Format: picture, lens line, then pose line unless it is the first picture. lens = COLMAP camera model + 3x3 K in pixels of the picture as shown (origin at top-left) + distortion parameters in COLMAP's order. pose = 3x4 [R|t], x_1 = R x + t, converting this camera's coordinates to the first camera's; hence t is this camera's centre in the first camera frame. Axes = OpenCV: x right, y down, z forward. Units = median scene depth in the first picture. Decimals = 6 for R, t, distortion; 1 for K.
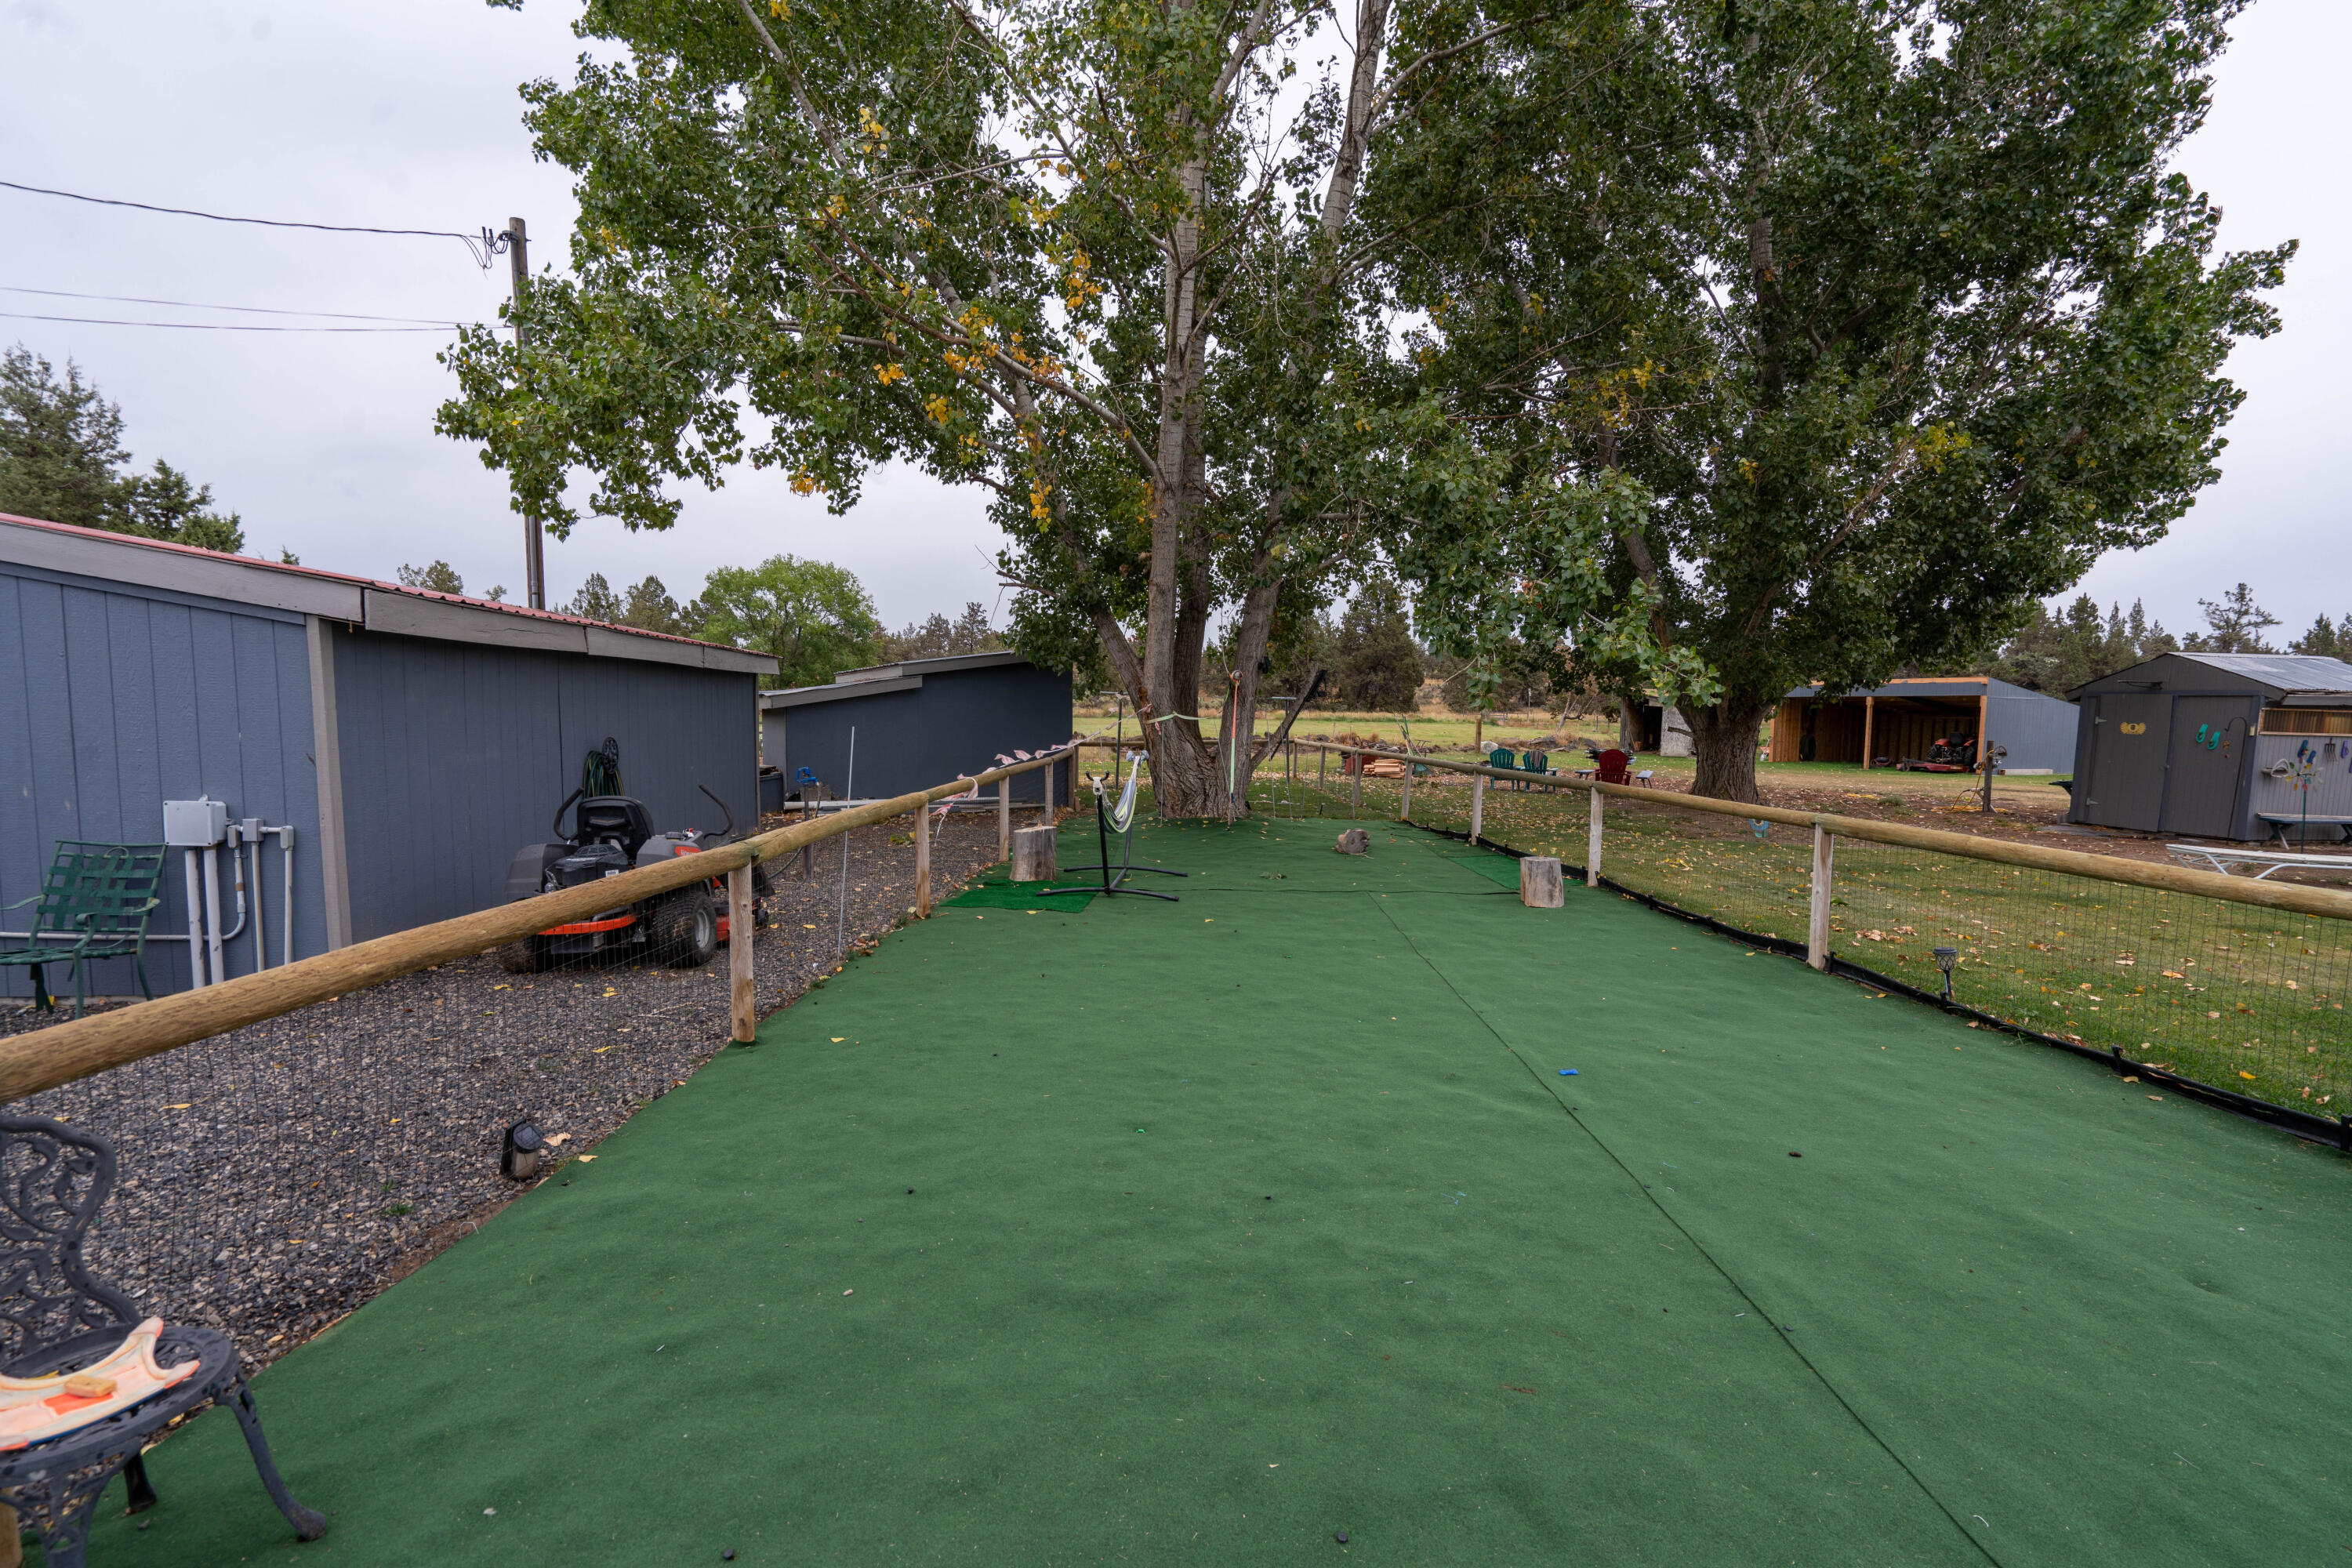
lens RADIAL K [[1068.3, 0, 1171.0], [0, 1068.3, 802.4], [0, 0, 1]] dist [0.000405, 0.000697]
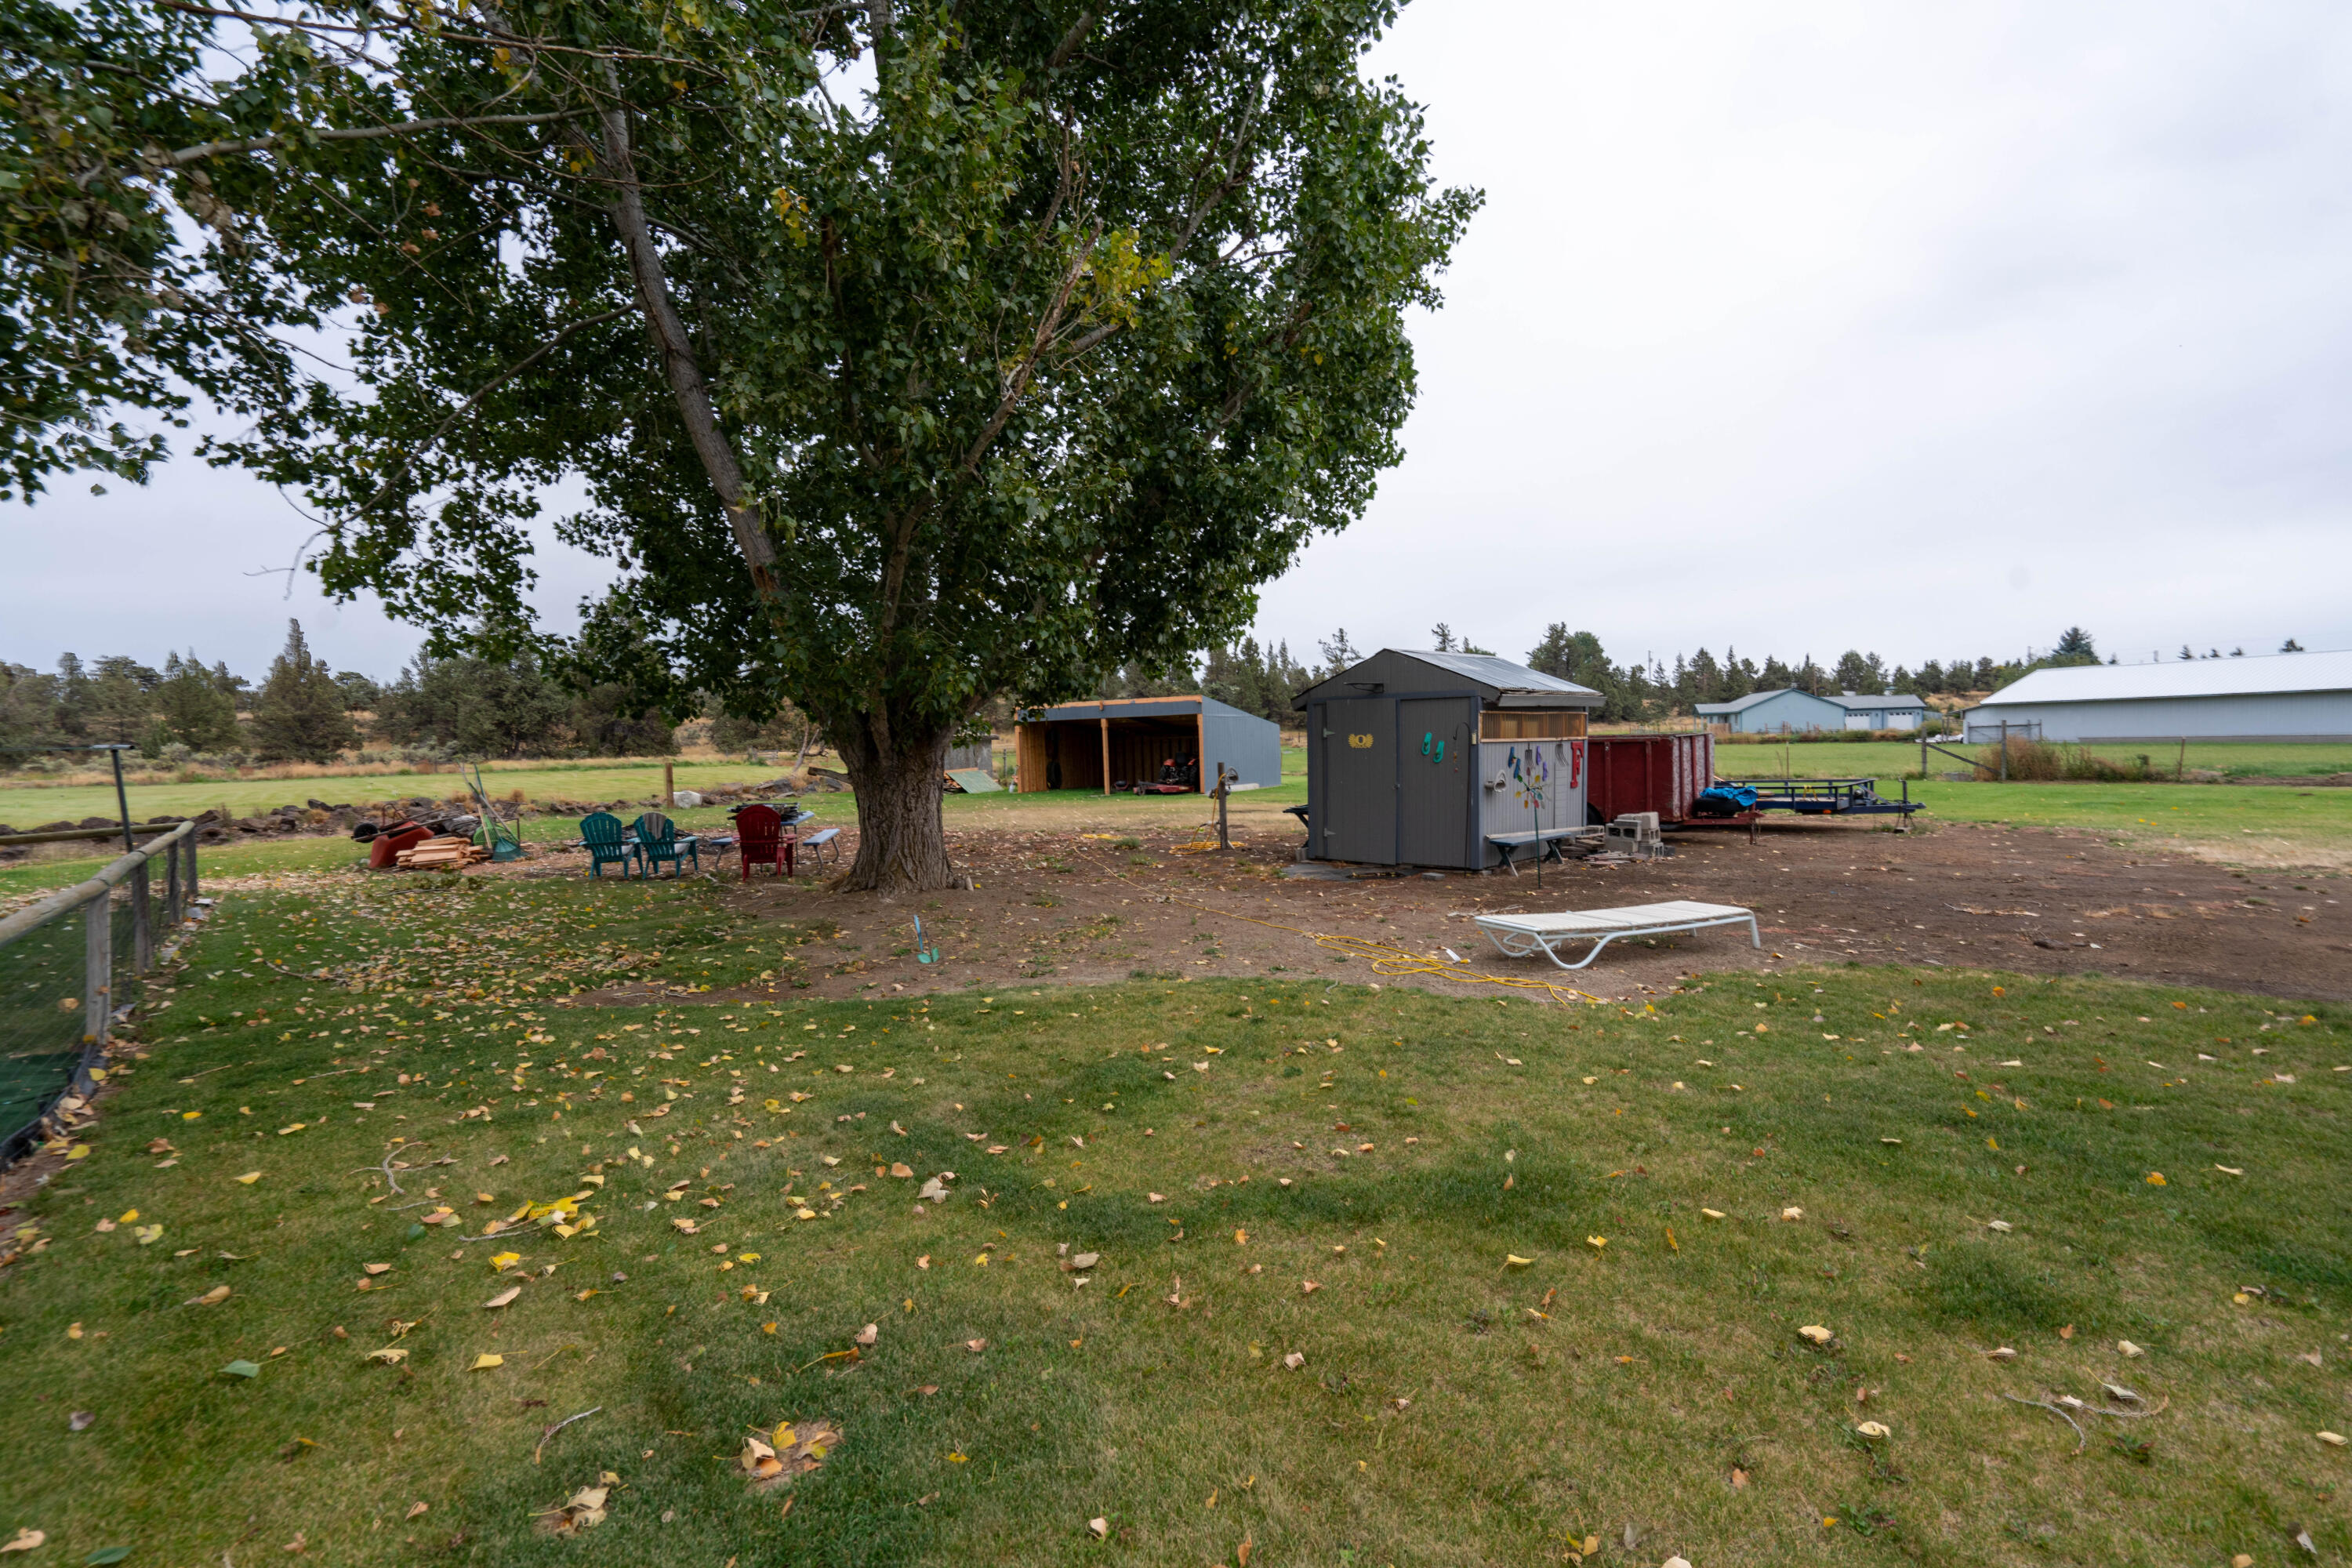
lens RADIAL K [[1066.8, 0, 1176.0], [0, 1066.8, 784.0], [0, 0, 1]] dist [0.016238, -0.000289]
pose [[0.804716, -0.062479, 0.590363, 0.190779], [0.092792, 0.995461, -0.021132, -0.020478], [-0.586363, 0.071787, 0.806861, 0.270558]]
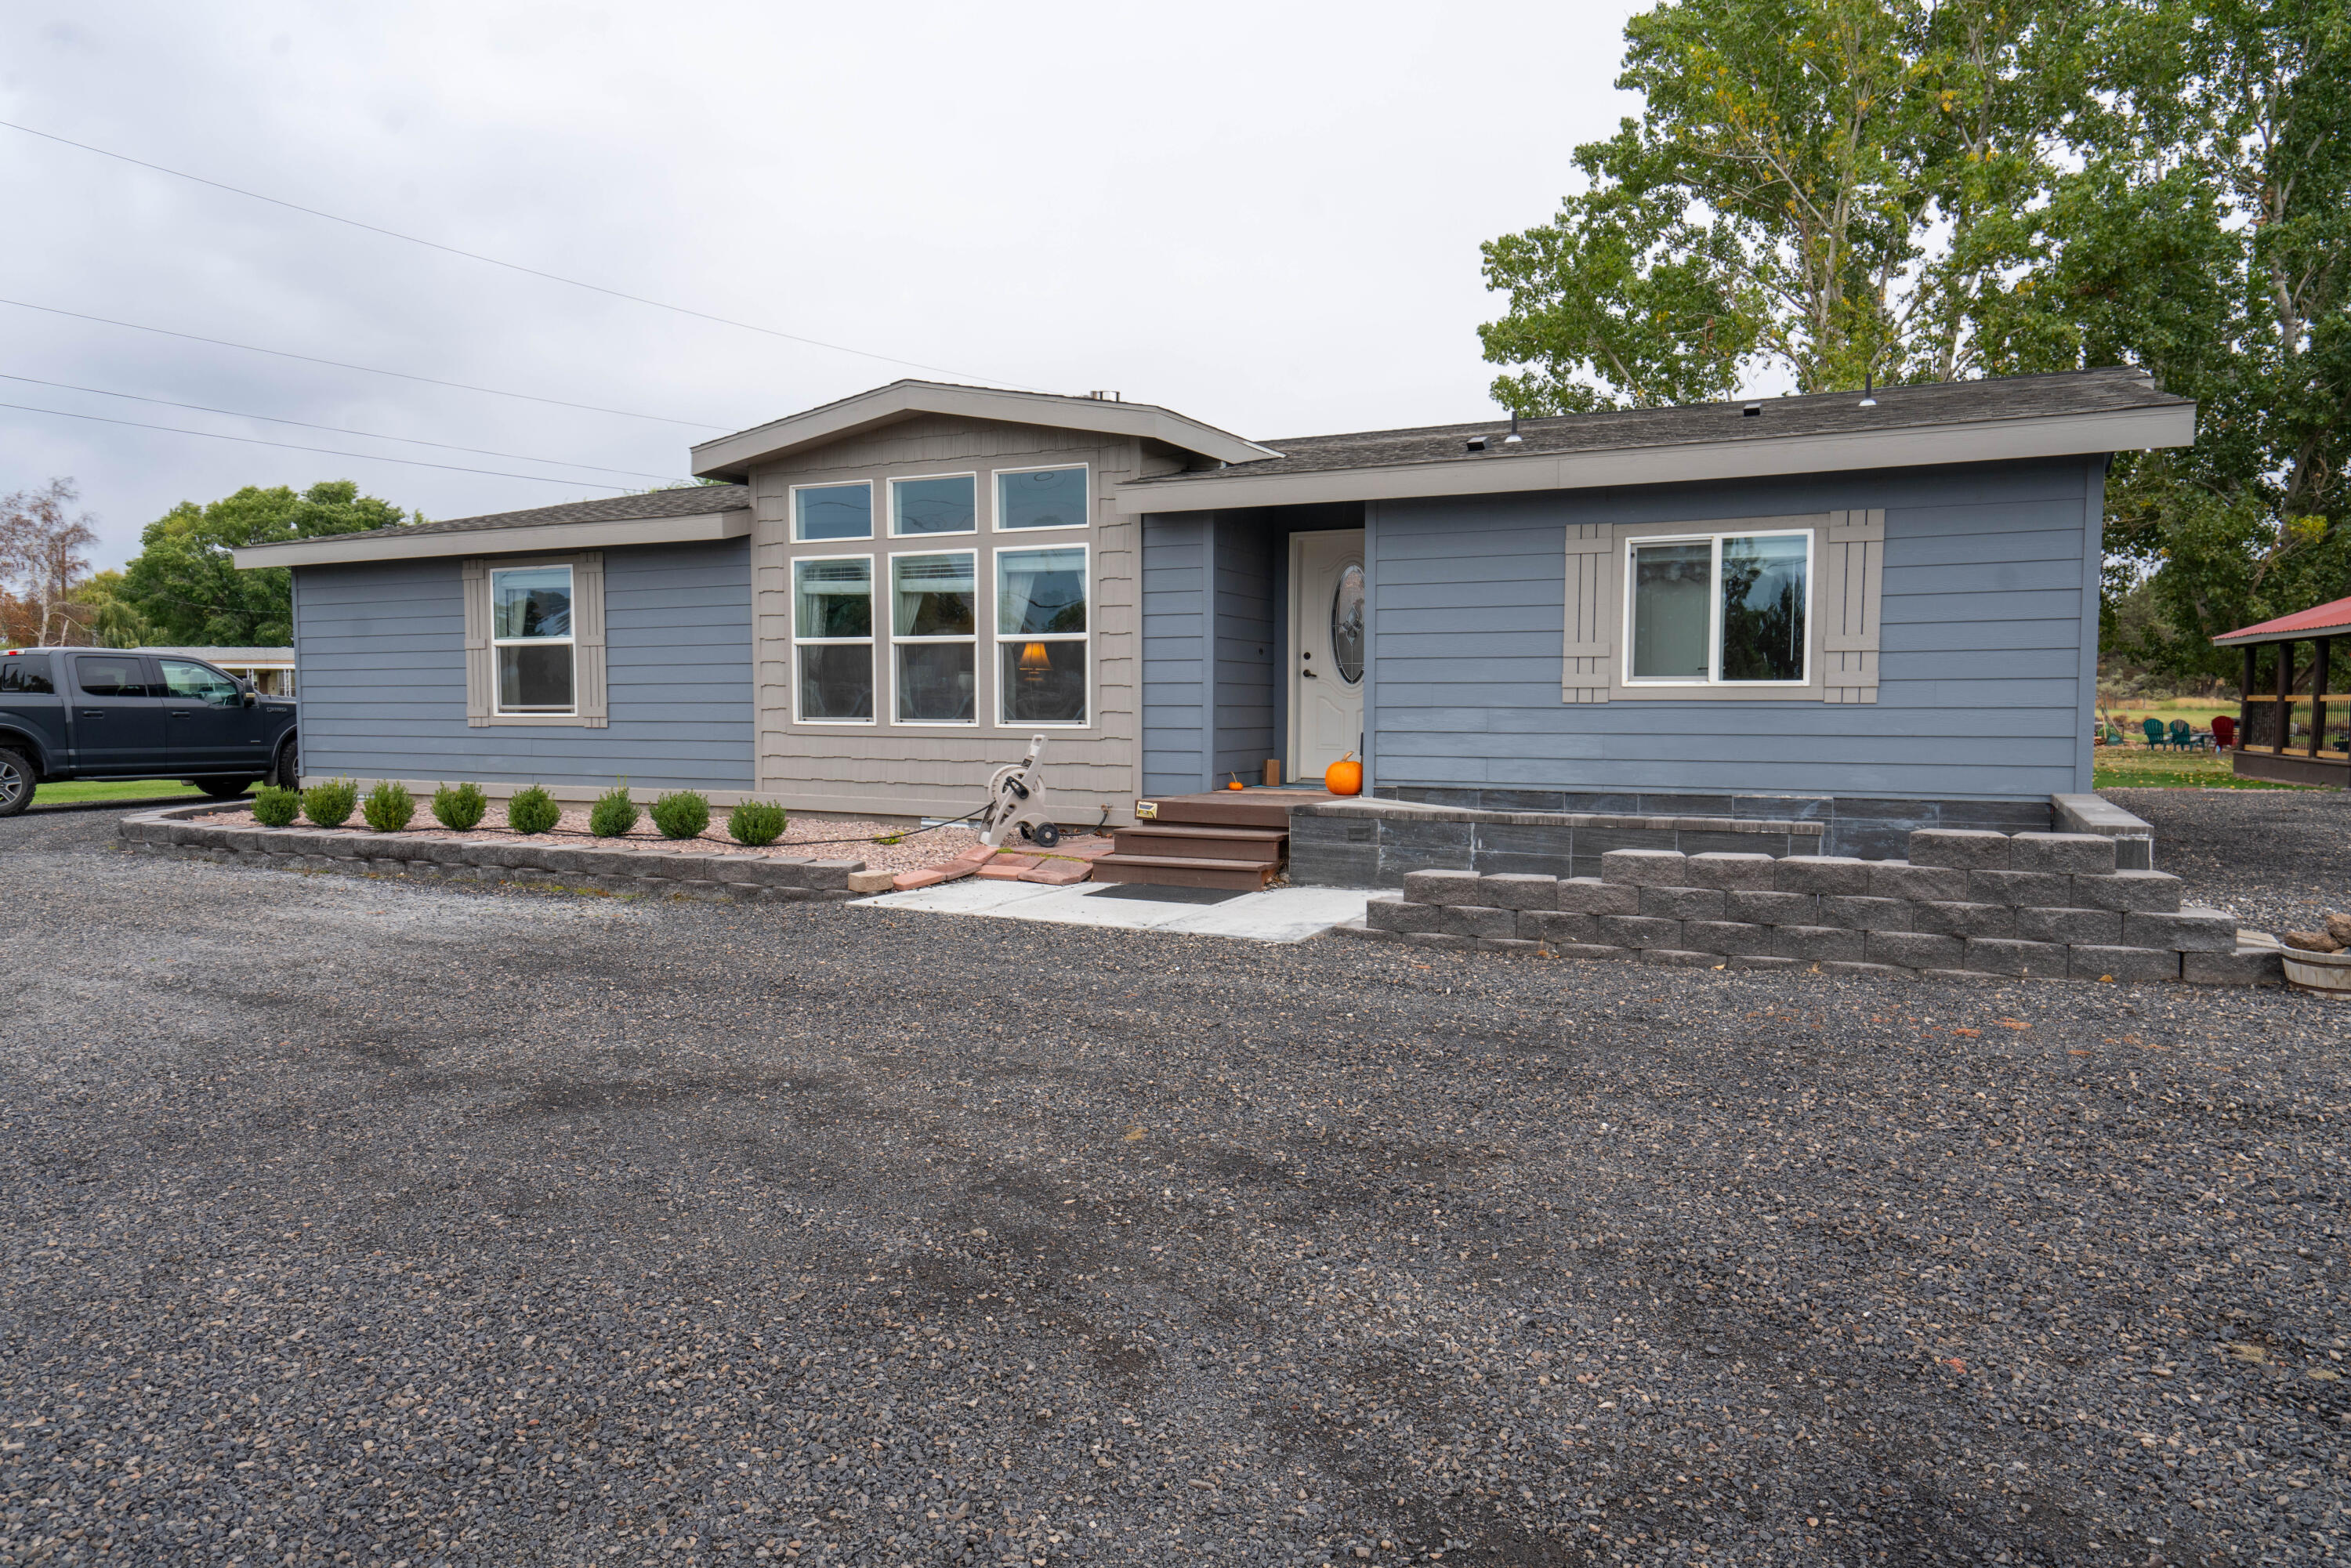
lens RADIAL K [[1541.9, 0, 1175.5], [0, 1541.9, 784.0], [0, 0, 1]] dist [0.037636, 0.001047]
pose [[0.867359, 0.015504, -0.497442, 0.204550], [-0.033855, 0.999037, -0.027894, 0.103295], [0.496530, 0.041035, 0.867049, -1.030171]]
